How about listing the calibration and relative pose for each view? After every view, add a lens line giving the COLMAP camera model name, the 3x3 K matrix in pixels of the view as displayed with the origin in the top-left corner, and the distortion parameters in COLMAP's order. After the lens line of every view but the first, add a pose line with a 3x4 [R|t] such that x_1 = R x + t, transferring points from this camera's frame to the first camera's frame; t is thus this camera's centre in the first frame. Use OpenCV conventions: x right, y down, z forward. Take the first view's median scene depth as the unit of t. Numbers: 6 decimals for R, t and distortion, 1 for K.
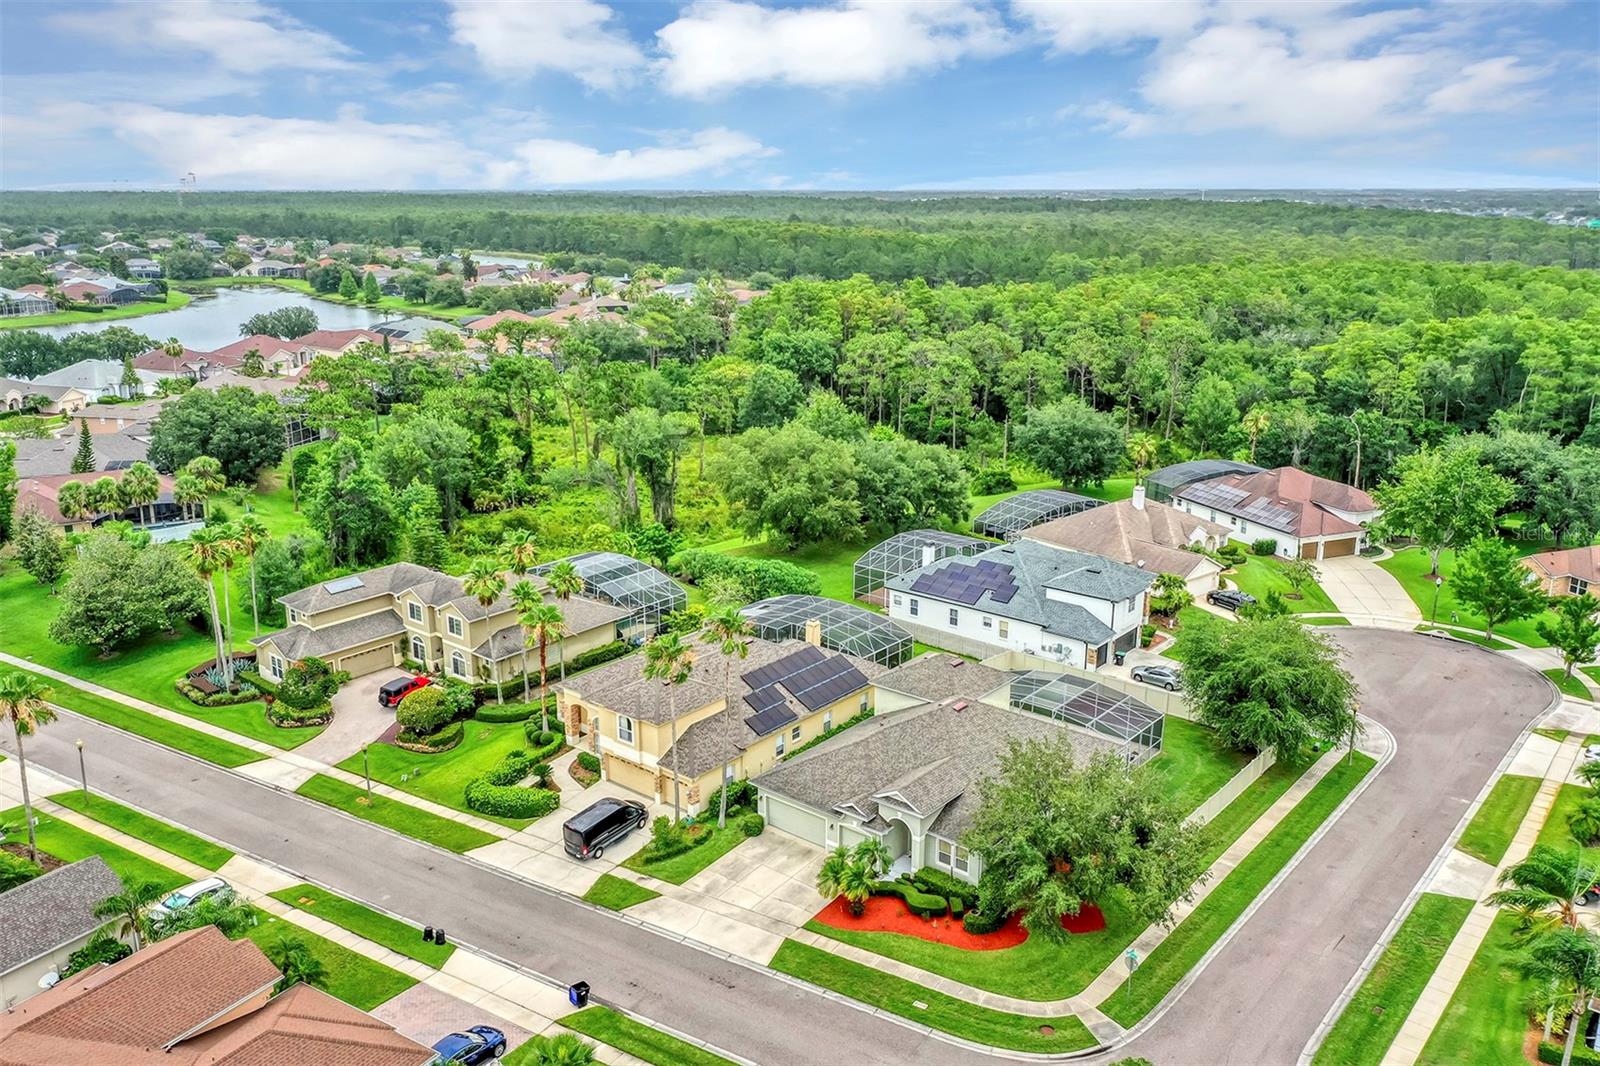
lens RADIAL K [[1268.9, 0, 796.6], [0, 1268.9, 529.0], [0, 0, 1]] dist [0.008203, -0.000969]
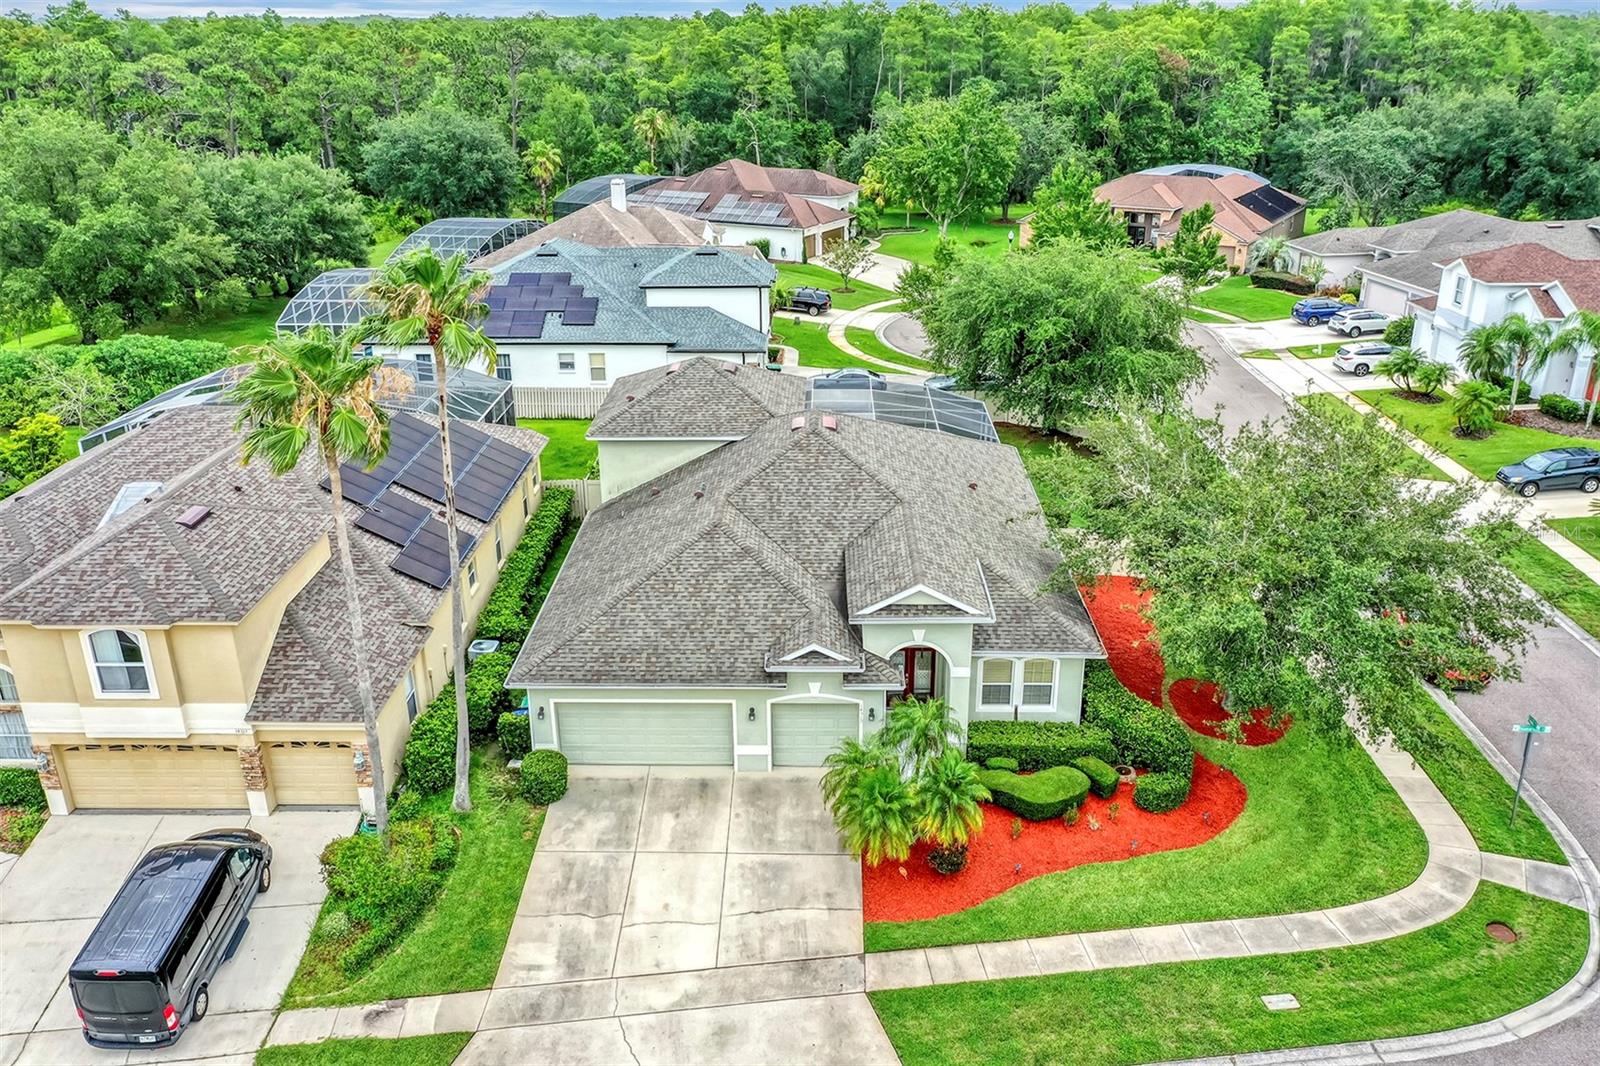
lens RADIAL K [[1268.9, 0, 796.6], [0, 1268.9, 529.0], [0, 0, 1]] dist [0.008203, -0.000969]
pose [[0.780956, -0.237241, 0.577775, -0.145608], [0.170767, 0.970910, 0.167847, 0.070989], [-0.600788, -0.032417, 0.798751, 0.456158]]
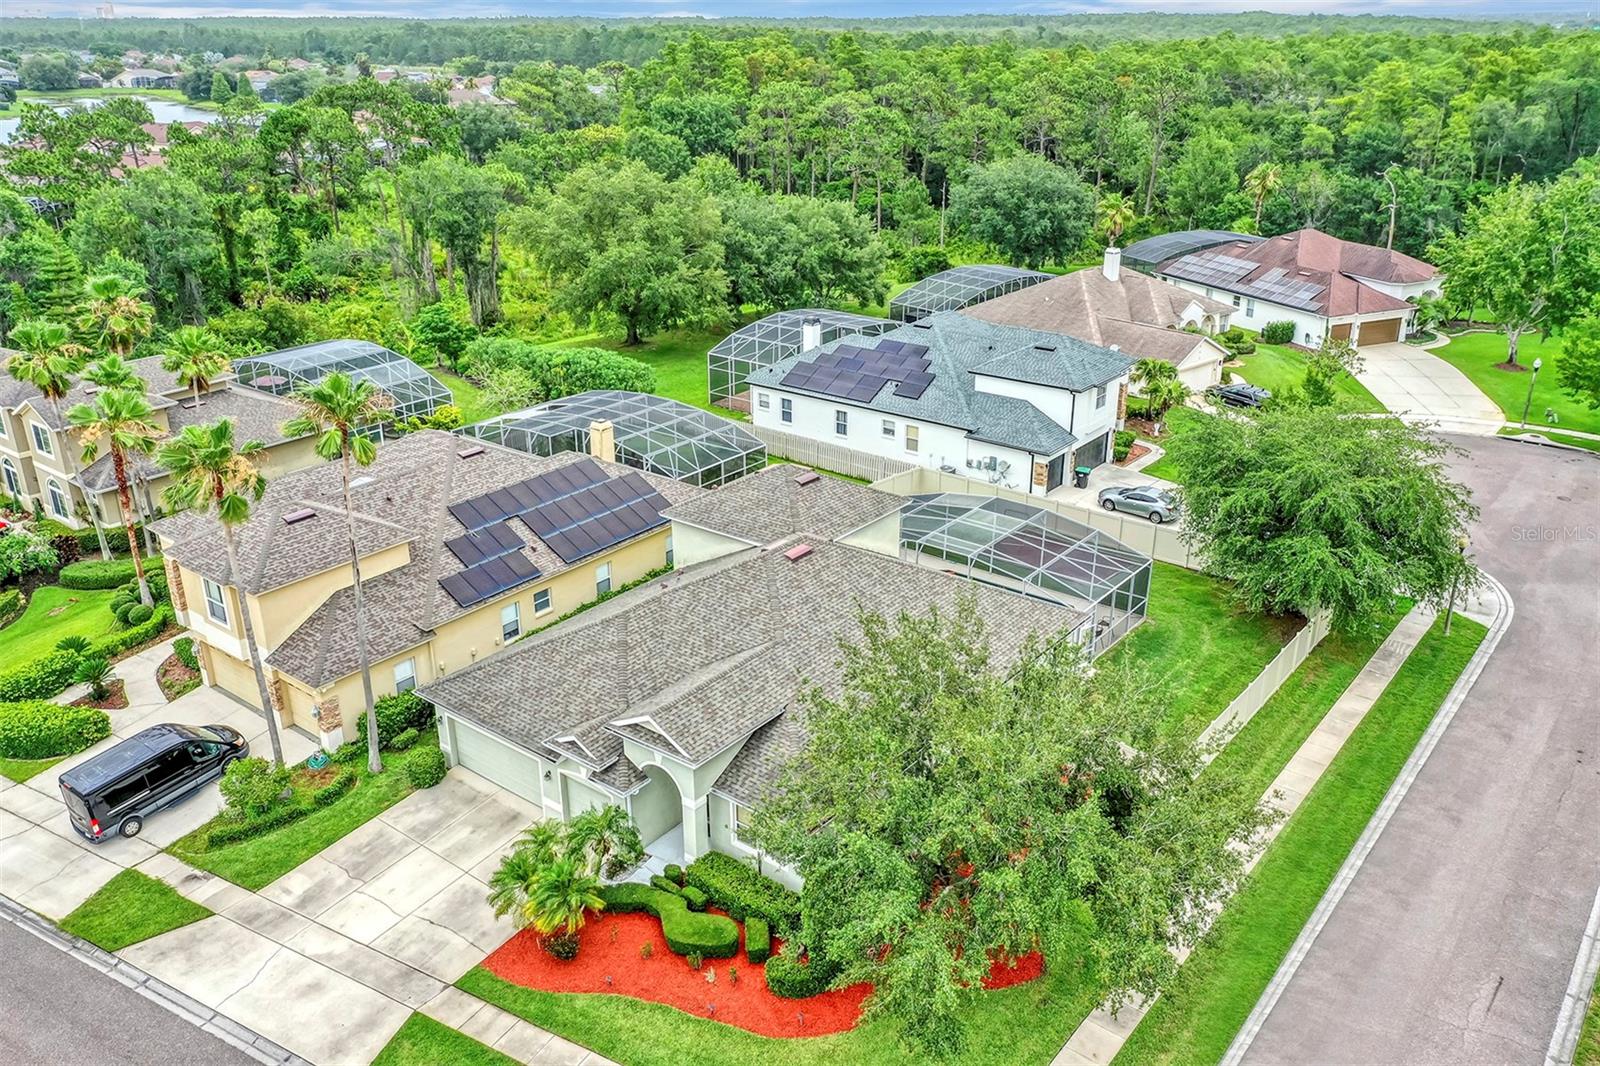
lens RADIAL K [[1268.9, 0, 796.6], [0, 1268.9, 529.0], [0, 0, 1]] dist [0.008203, -0.000969]
pose [[0.999577, -0.015347, 0.024689, 0.087505], [0.012312, 0.992855, 0.118687, 0.047971], [-0.026334, -0.118333, 0.992625, 0.337782]]
